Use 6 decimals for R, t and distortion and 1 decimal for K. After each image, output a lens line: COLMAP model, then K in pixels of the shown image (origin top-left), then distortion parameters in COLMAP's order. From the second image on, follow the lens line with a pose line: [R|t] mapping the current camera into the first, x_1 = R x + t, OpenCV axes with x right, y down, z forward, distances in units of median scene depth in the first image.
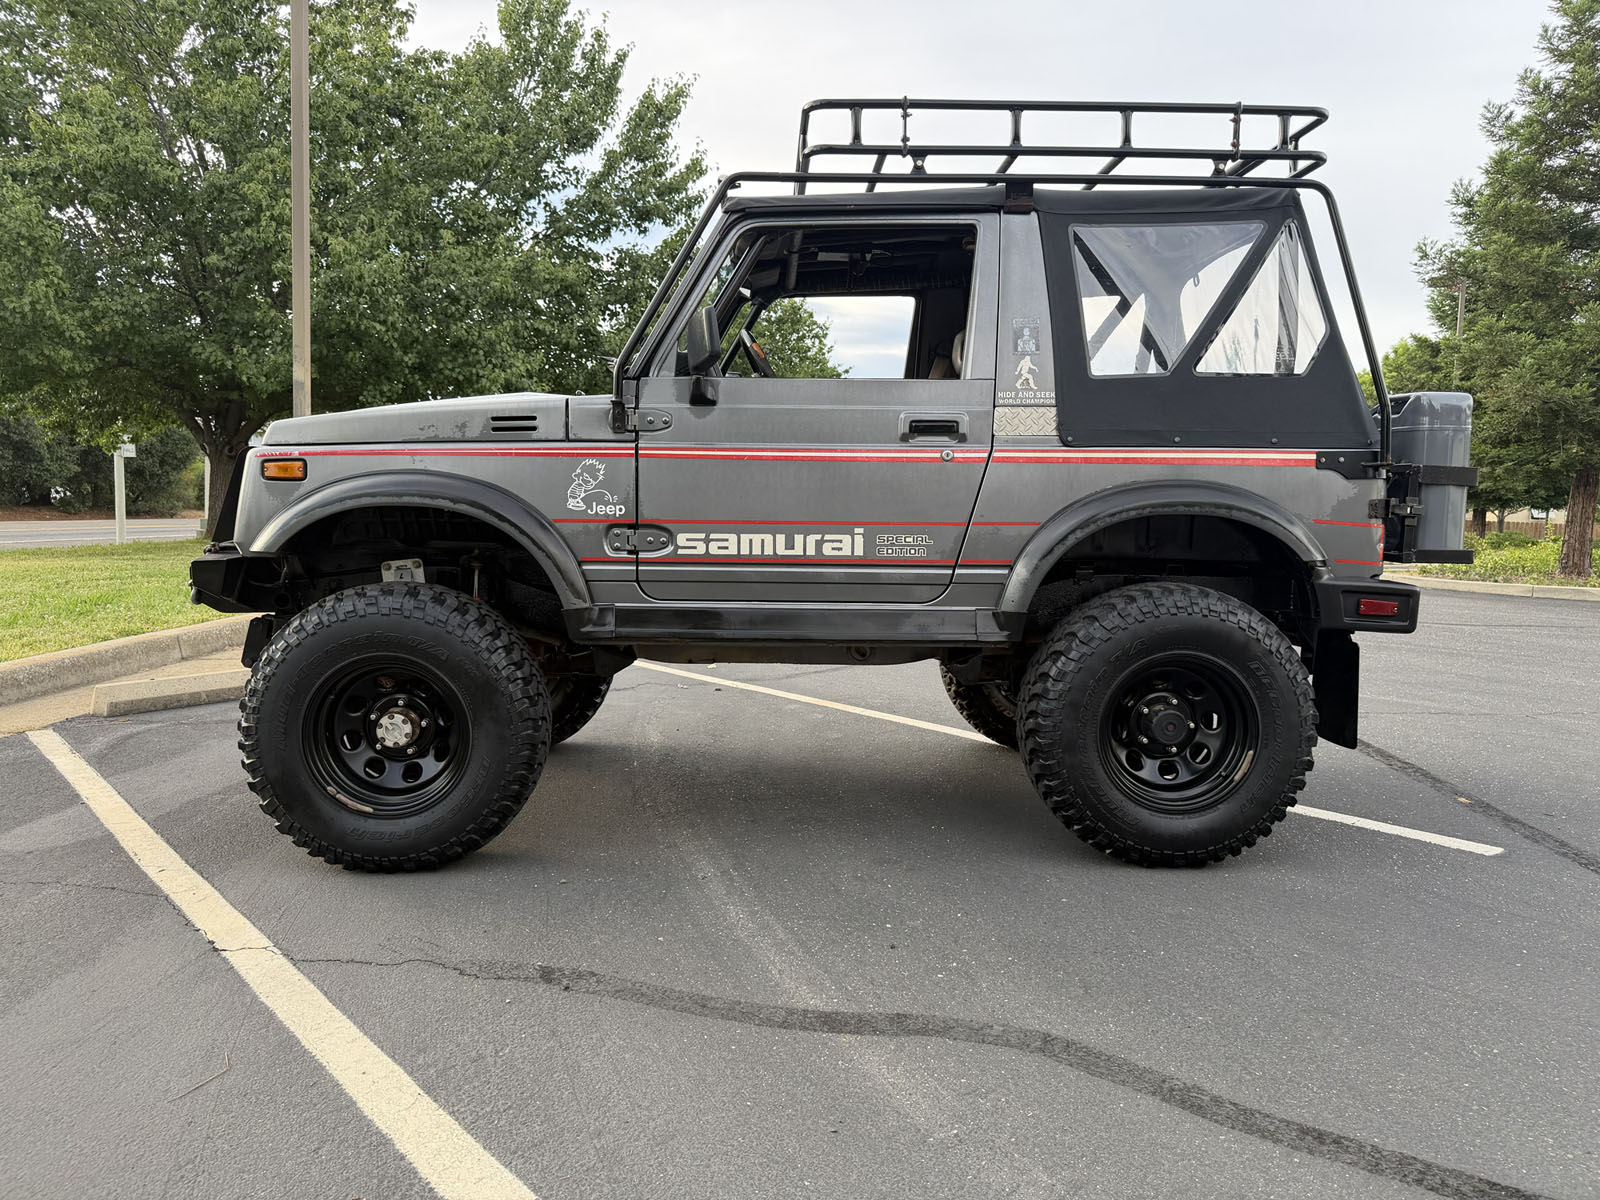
lens RADIAL K [[1116.2, 0, 800.0], [0, 1116.2, 600.0], [0, 0, 1]] dist [0.007358, -0.002770]
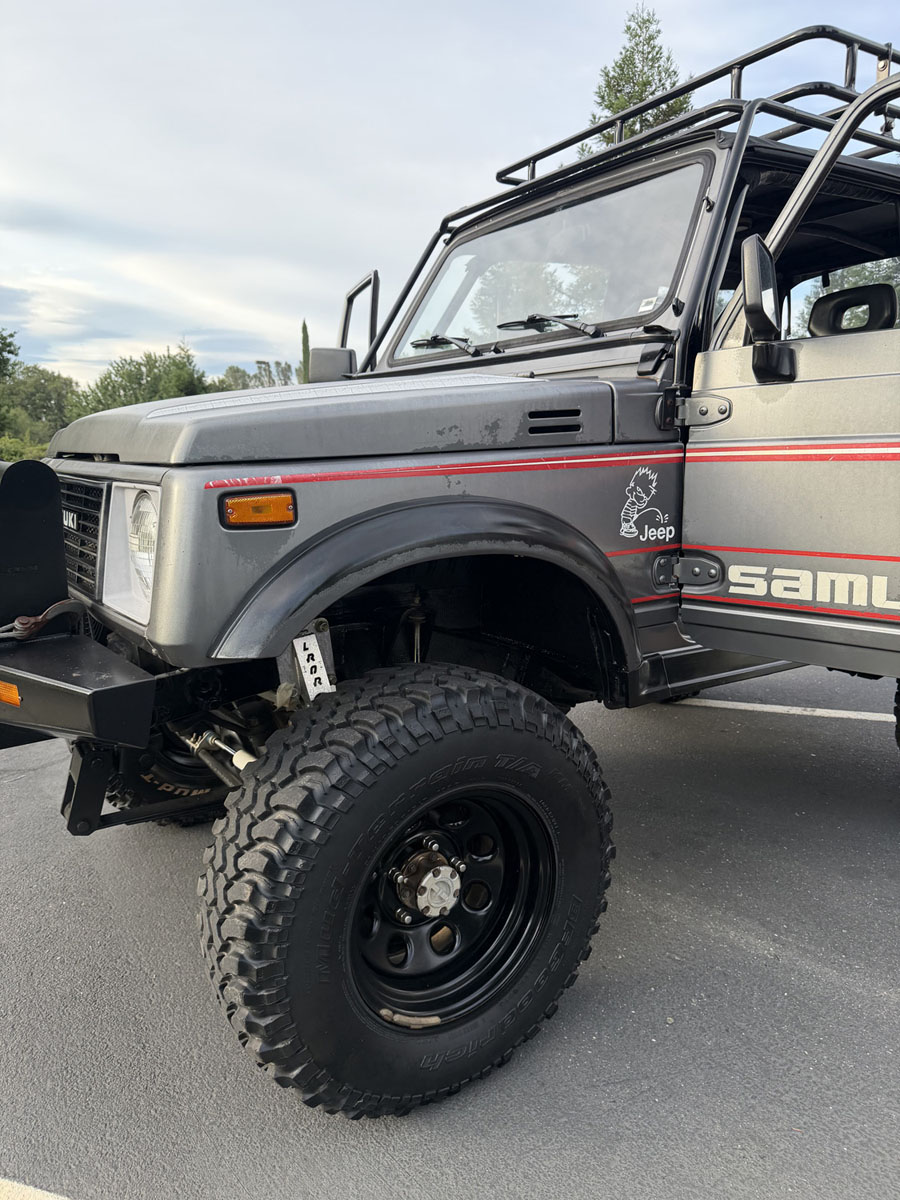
lens RADIAL K [[867.8, 0, 450.0], [0, 867.8, 600.0], [0, 0, 1]] dist [0.007721, -0.012643]
pose [[0.861180, -0.116839, 0.494689, -0.593527], [0.078374, 0.992107, 0.097884, -0.105192], [-0.502221, -0.045525, 0.863540, 0.559680]]
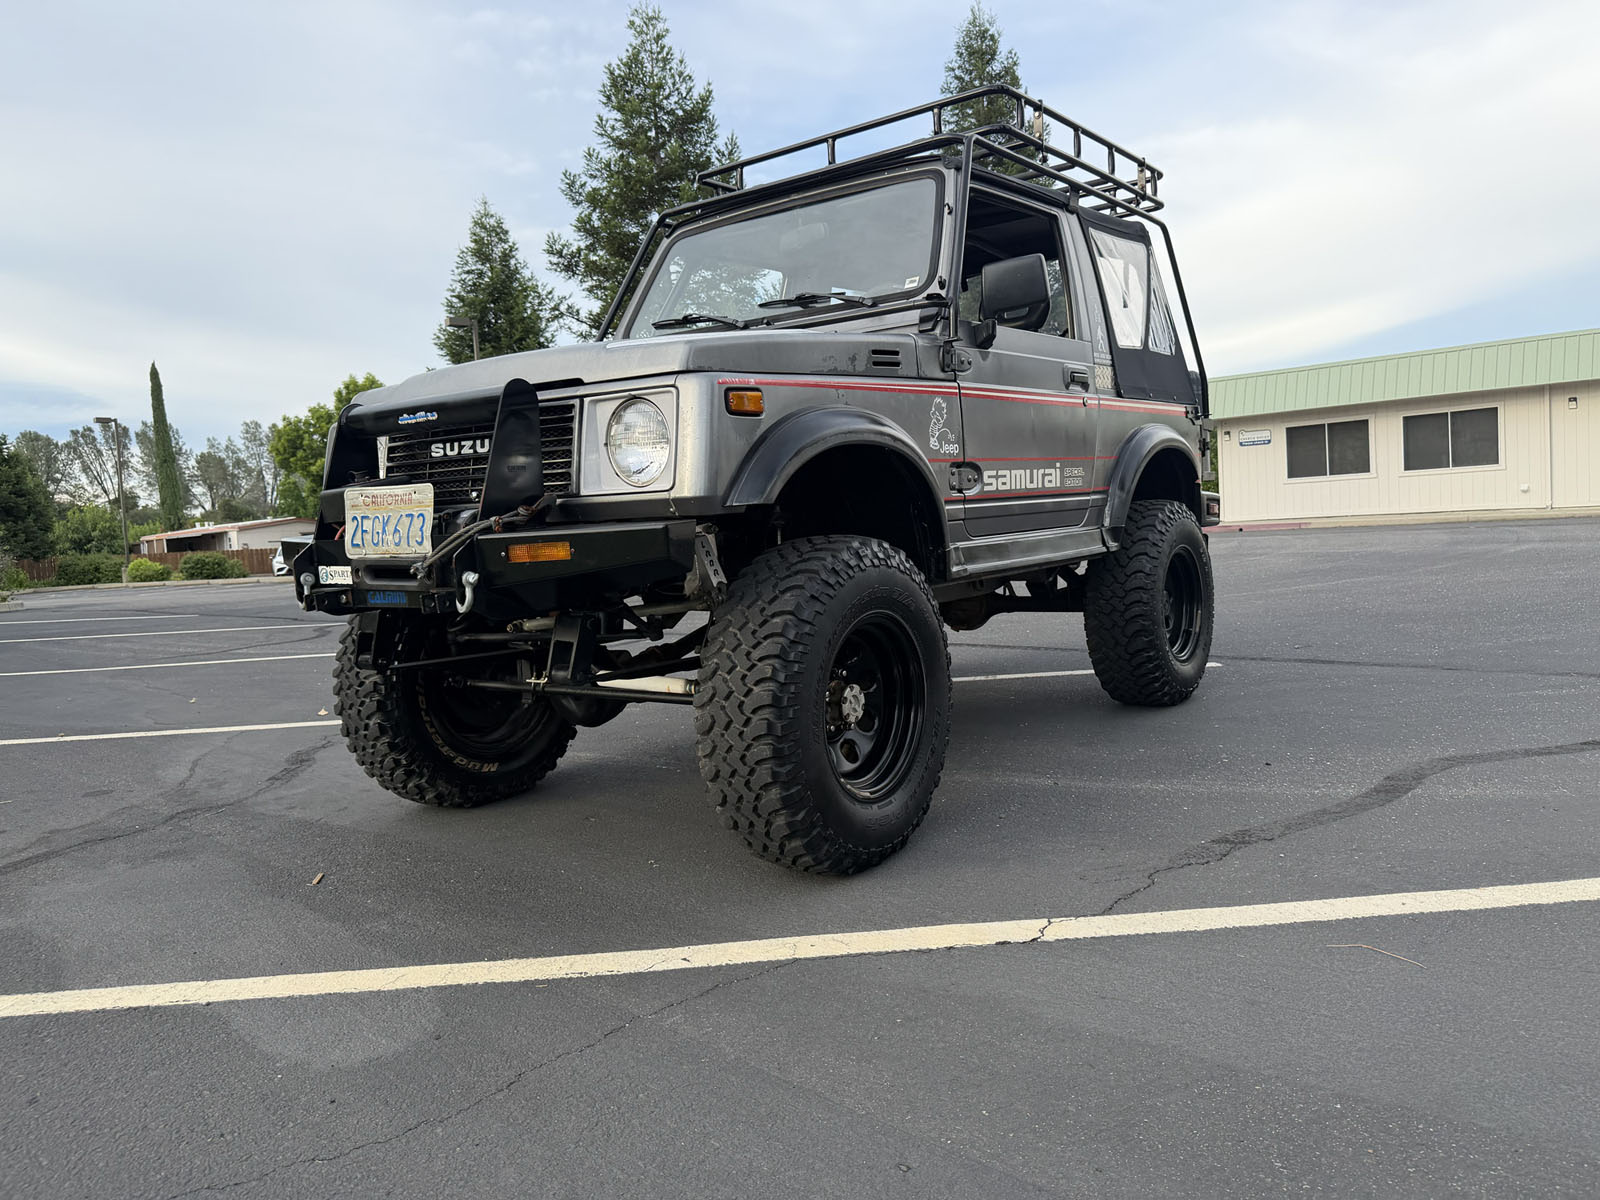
lens RADIAL K [[1128.0, 0, 798.6], [0, 1128.0, 616.5], [0, 0, 1]] dist [-0.000589, -0.004836]
pose [[0.637811, -0.127862, 0.759505, -1.045342], [0.144077, 0.988523, 0.045425, 0.001846], [-0.756597, 0.080455, 0.648914, 0.461466]]
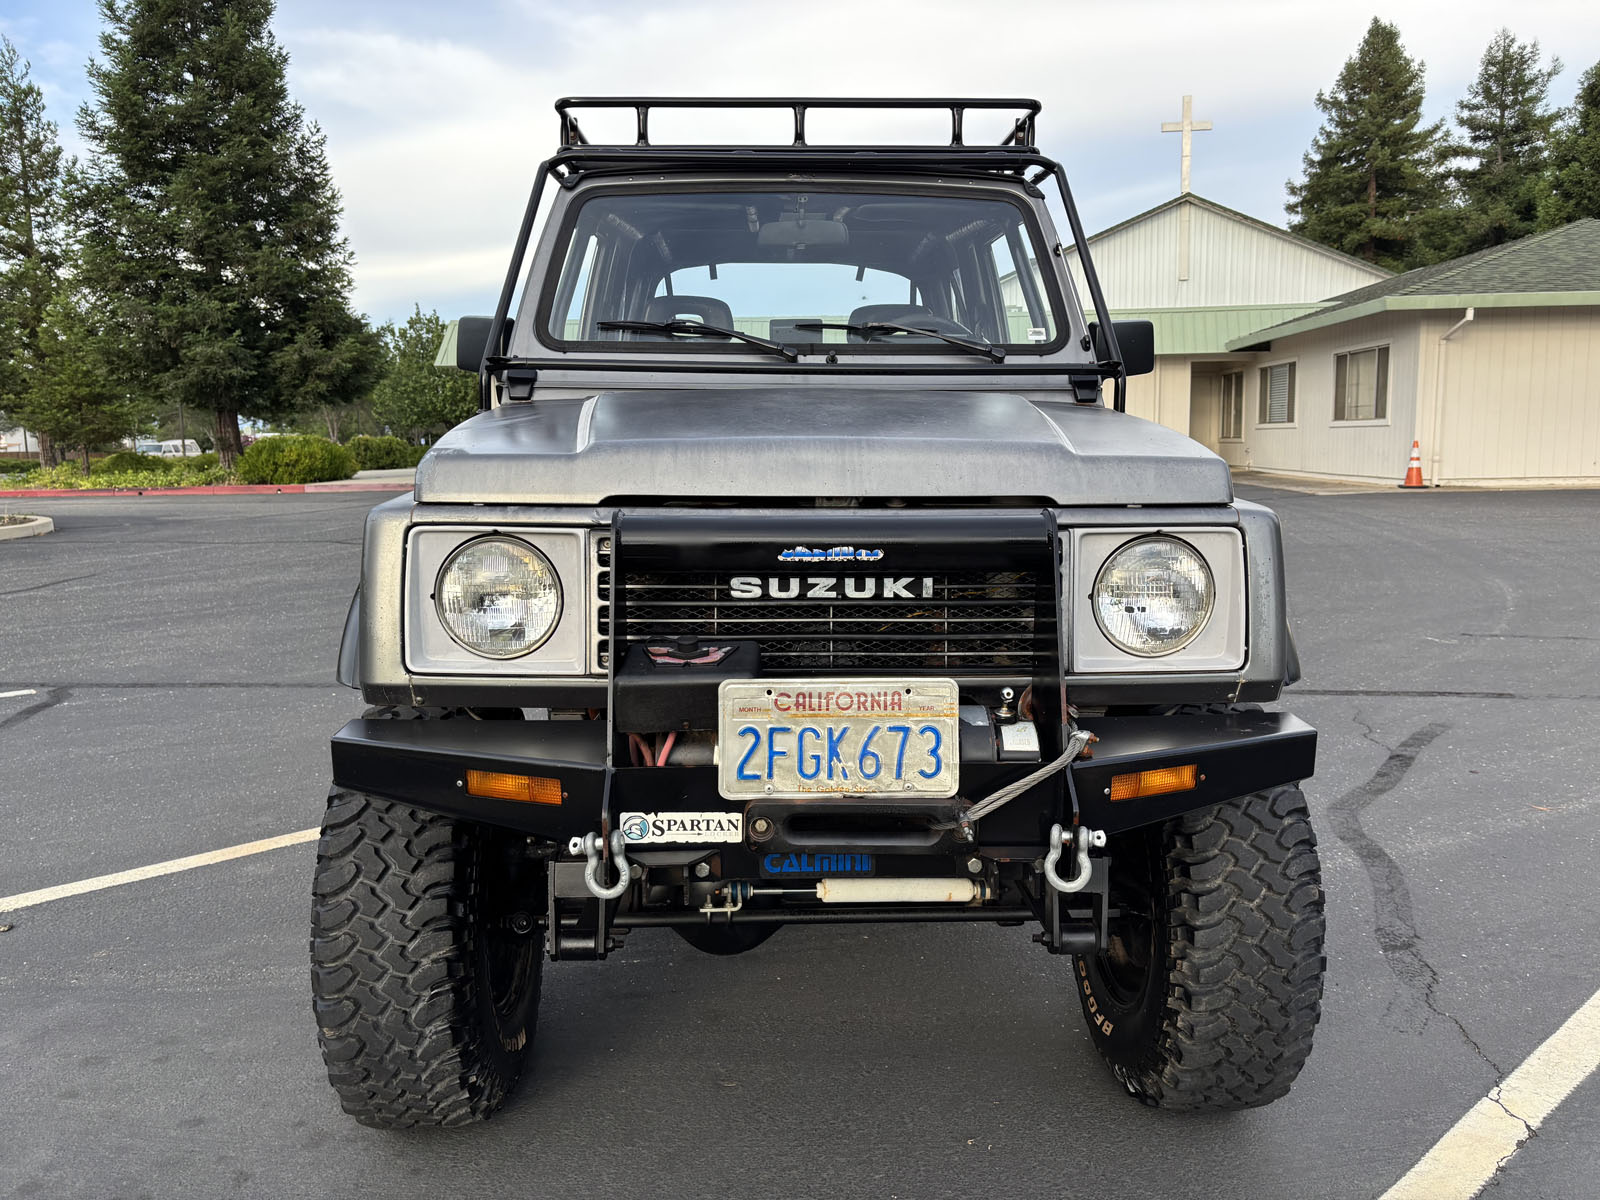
lens RADIAL K [[1221.4, 0, 777.6], [0, 1221.4, 607.2], [0, 0, 1]] dist [0.032381, -0.046364]
pose [[0.023432, -0.171708, 0.984869, -1.110684], [0.107179, 0.979893, 0.168290, -0.219168], [-0.993964, 0.101614, 0.041364, 1.217626]]
